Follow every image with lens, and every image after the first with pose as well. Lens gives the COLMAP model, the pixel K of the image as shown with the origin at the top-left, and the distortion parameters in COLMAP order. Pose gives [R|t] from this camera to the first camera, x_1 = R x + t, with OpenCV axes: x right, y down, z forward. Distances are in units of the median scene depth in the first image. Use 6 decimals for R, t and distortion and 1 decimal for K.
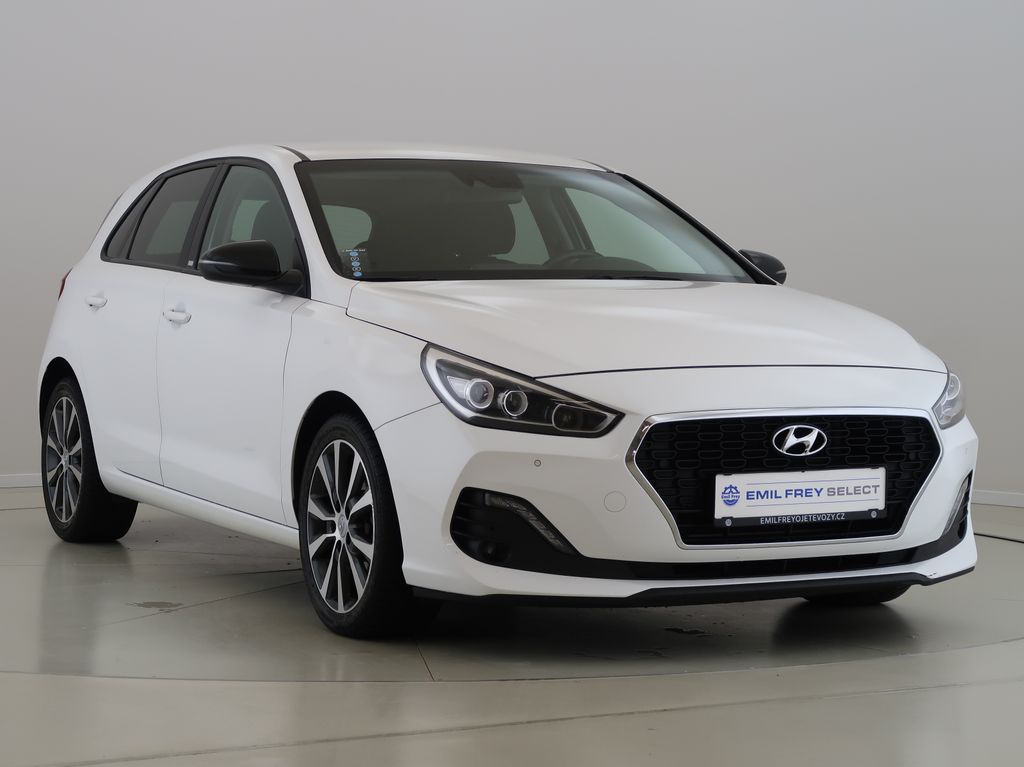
lens RADIAL K [[1196.7, 0, 512.0], [0, 1196.7, 383.5], [0, 0, 1]] dist [0.007360, -0.003832]
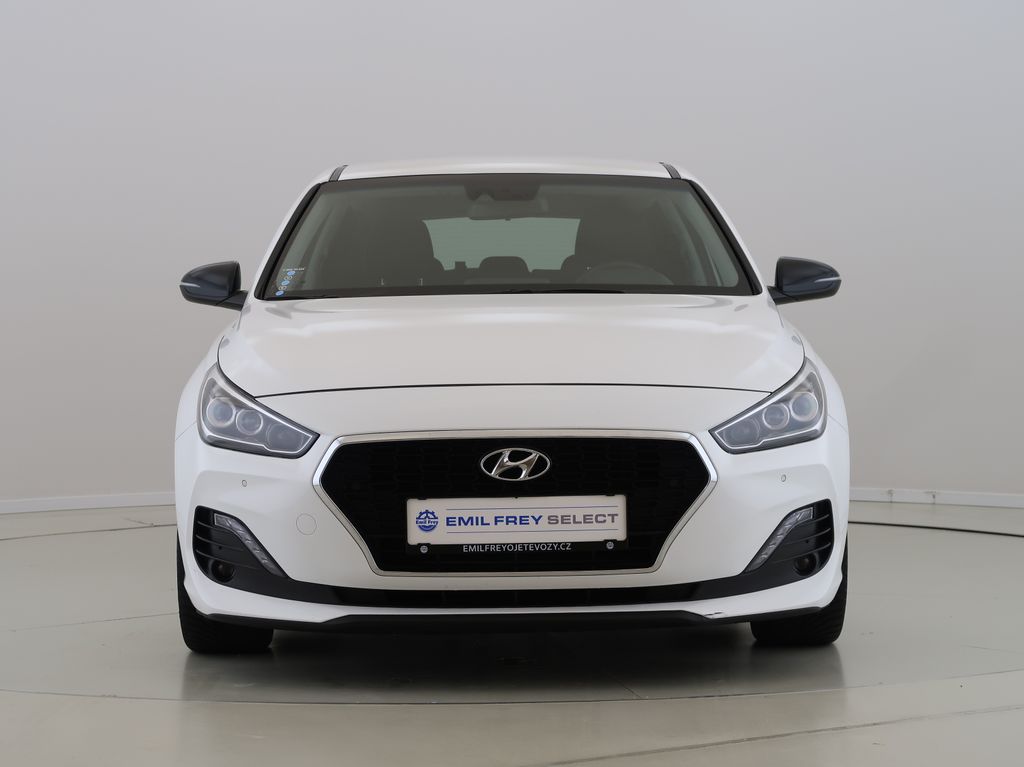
lens RADIAL K [[1196.7, 0, 512.0], [0, 1196.7, 383.5], [0, 0, 1]] dist [0.007360, -0.003832]
pose [[0.969200, -0.000858, -0.246274, 0.469771], [-0.001553, 0.999953, -0.009592, -0.006855], [0.246270, 0.009679, 0.969153, 0.087849]]
